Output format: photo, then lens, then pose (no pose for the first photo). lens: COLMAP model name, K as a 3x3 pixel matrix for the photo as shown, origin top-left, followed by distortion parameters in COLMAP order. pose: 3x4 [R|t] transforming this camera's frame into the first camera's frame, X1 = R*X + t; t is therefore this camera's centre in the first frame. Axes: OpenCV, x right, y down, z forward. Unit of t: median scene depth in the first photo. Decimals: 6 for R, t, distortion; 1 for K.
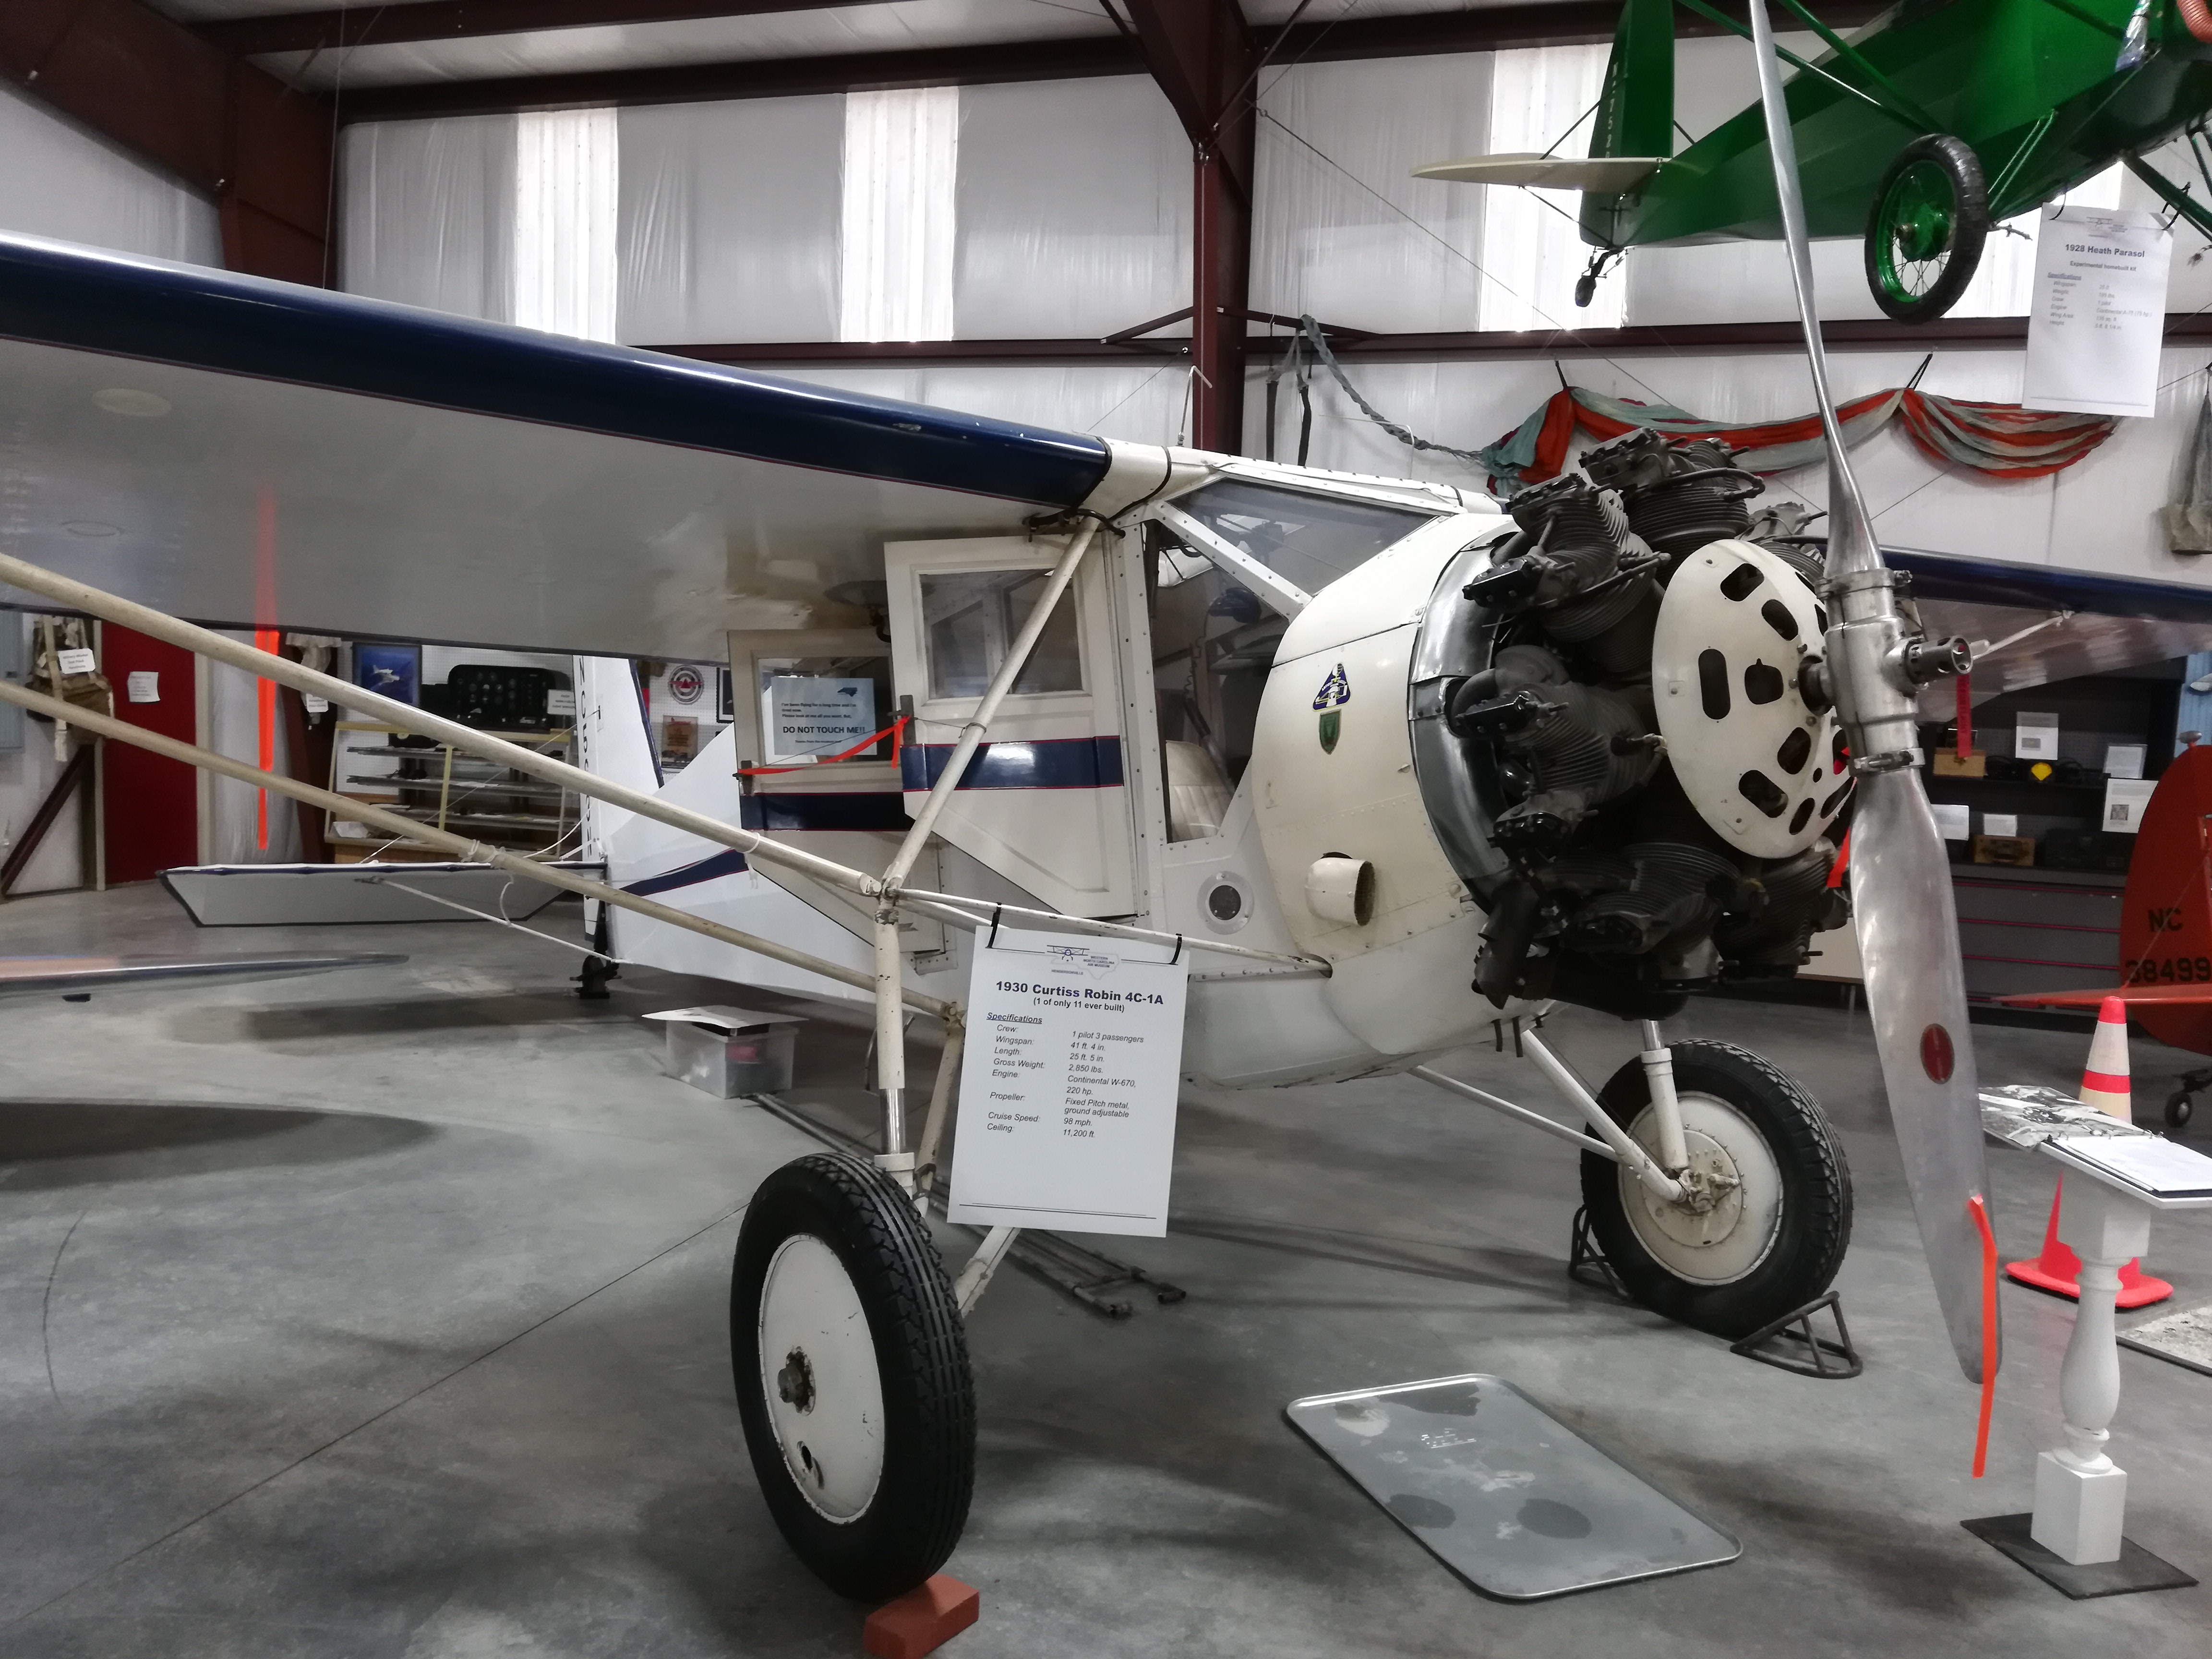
lens RADIAL K [[1742.1, 0, 1101.6], [0, 1742.1, 826.7], [0, 0, 1]] dist [0.034159, -0.002580]
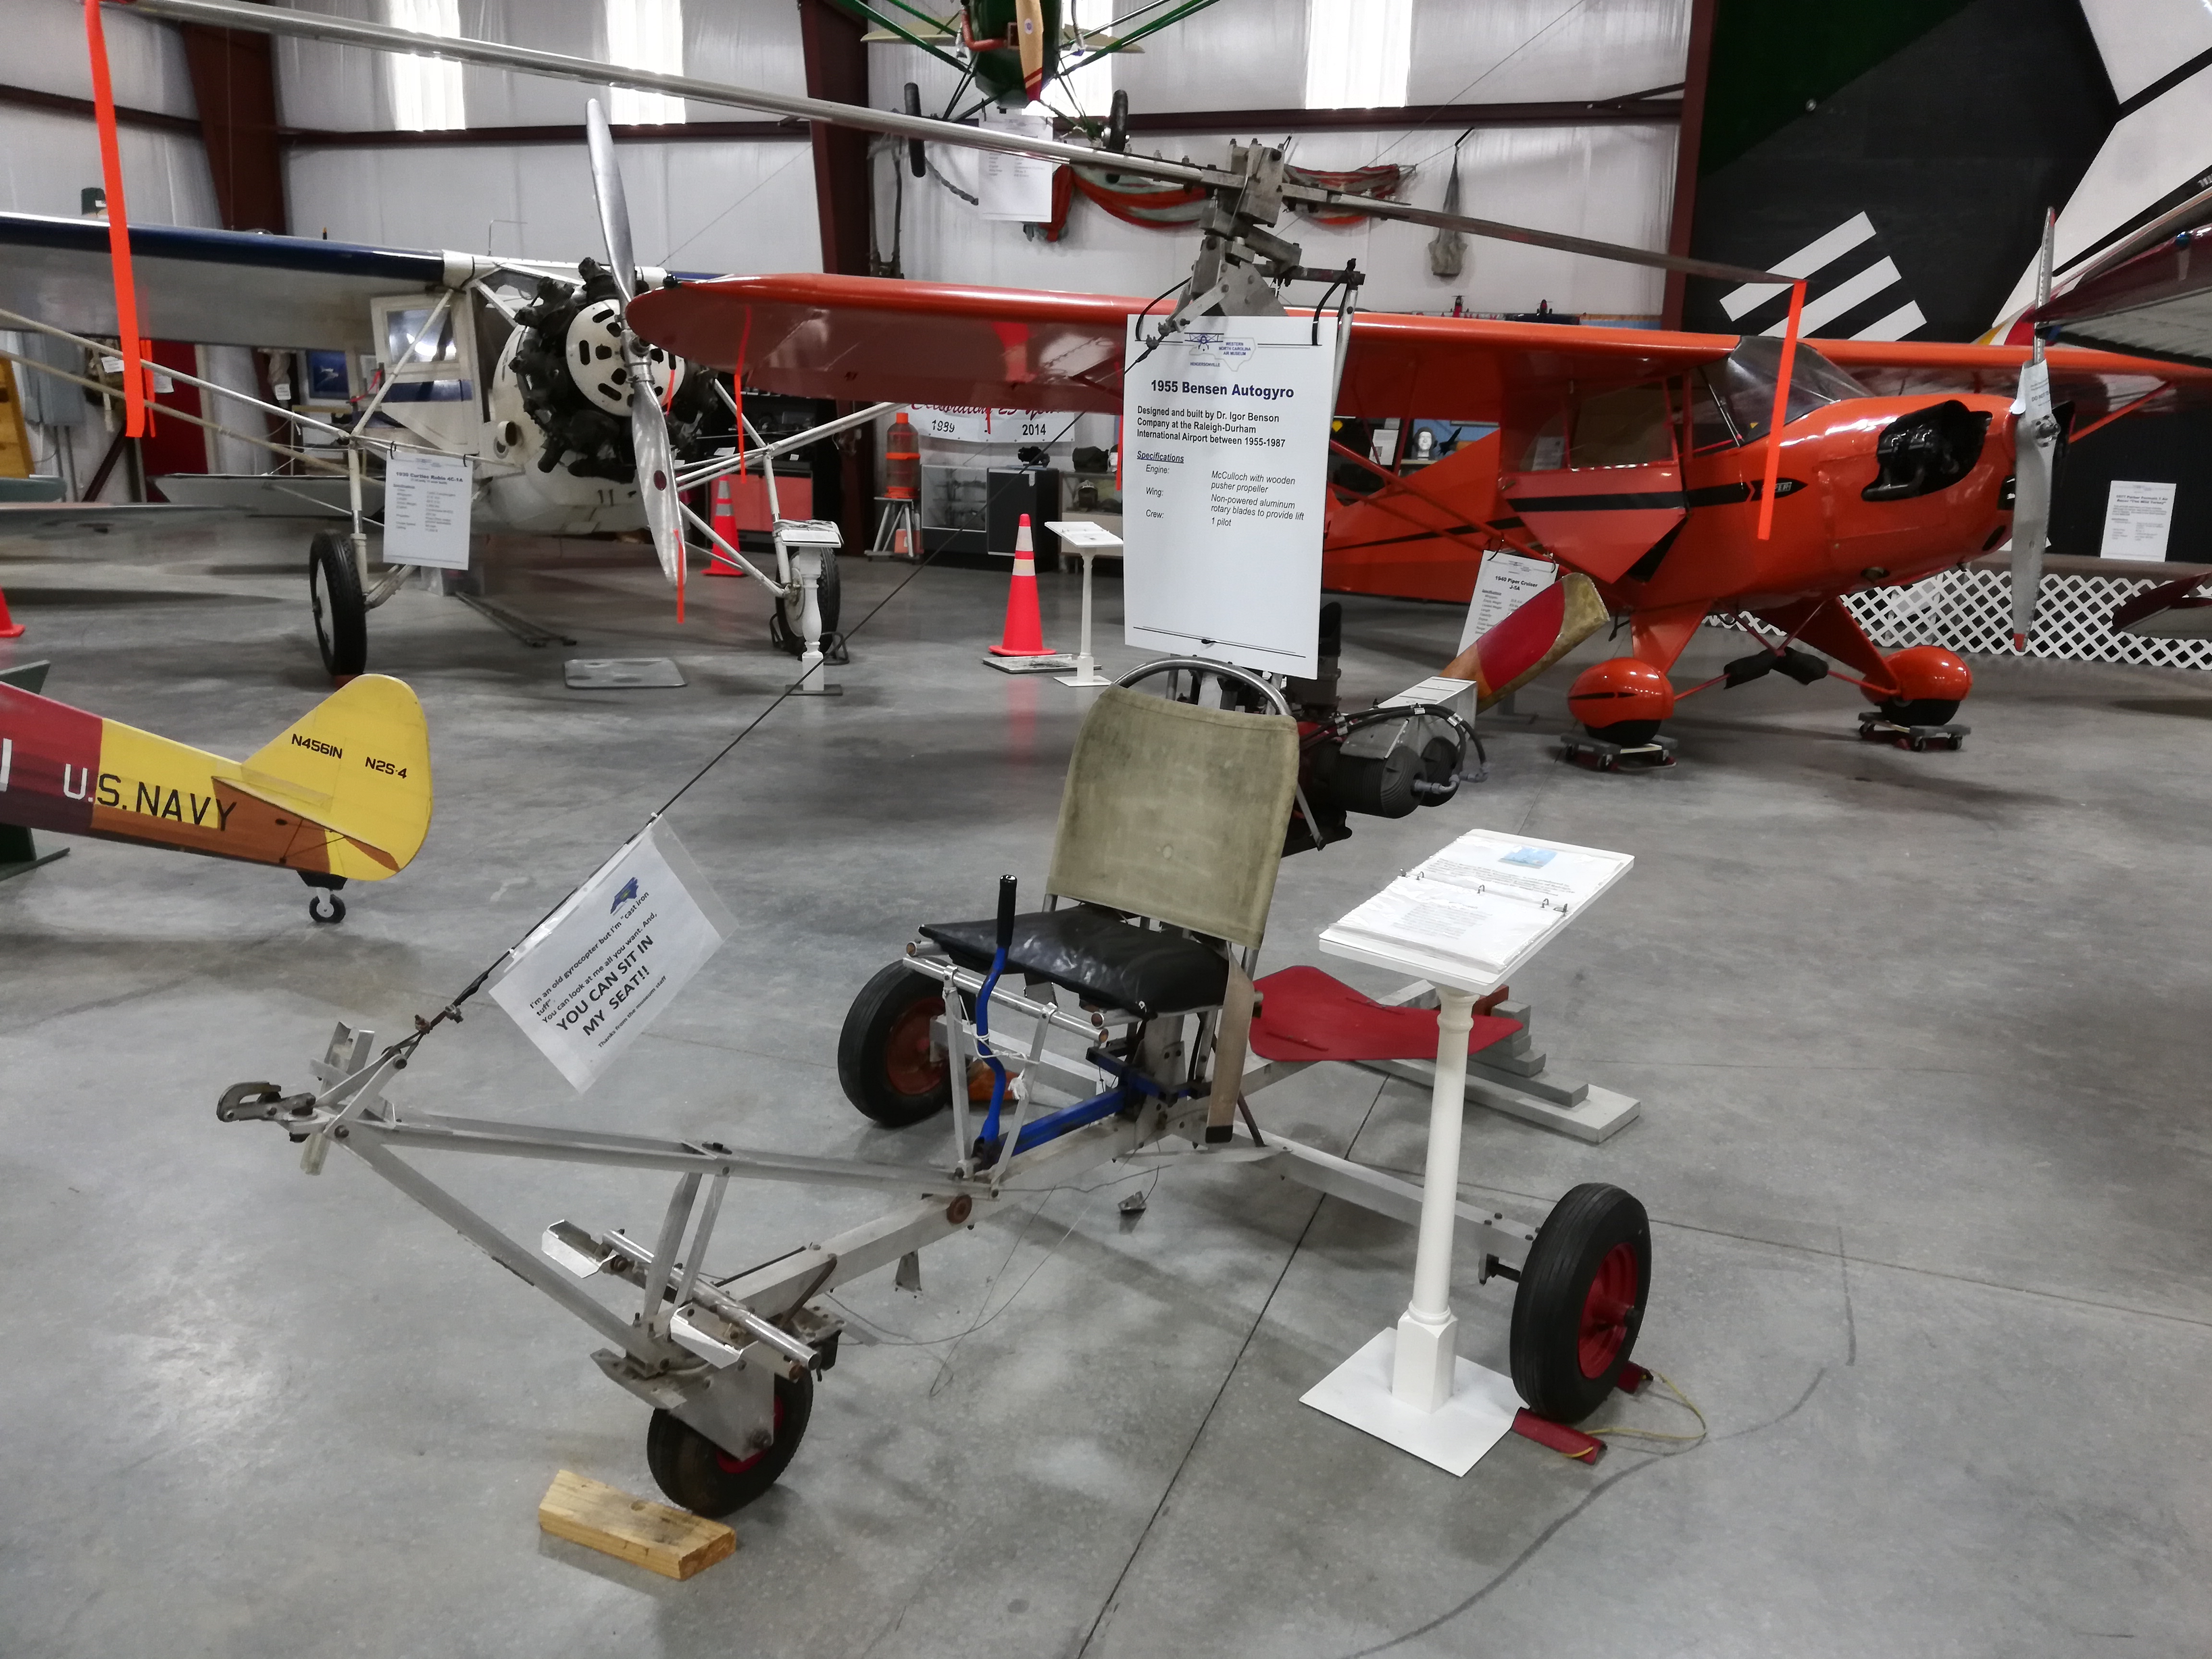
lens RADIAL K [[1742.1, 0, 1112.4], [0, 1742.1, 832.3], [0, 0, 1]] dist [0.034159, -0.002580]
pose [[0.998329, 0.006011, -0.057466, 1.086757], [0.003245, 0.987170, 0.159641, 0.190311], [0.057688, -0.159561, 0.985501, -1.519298]]
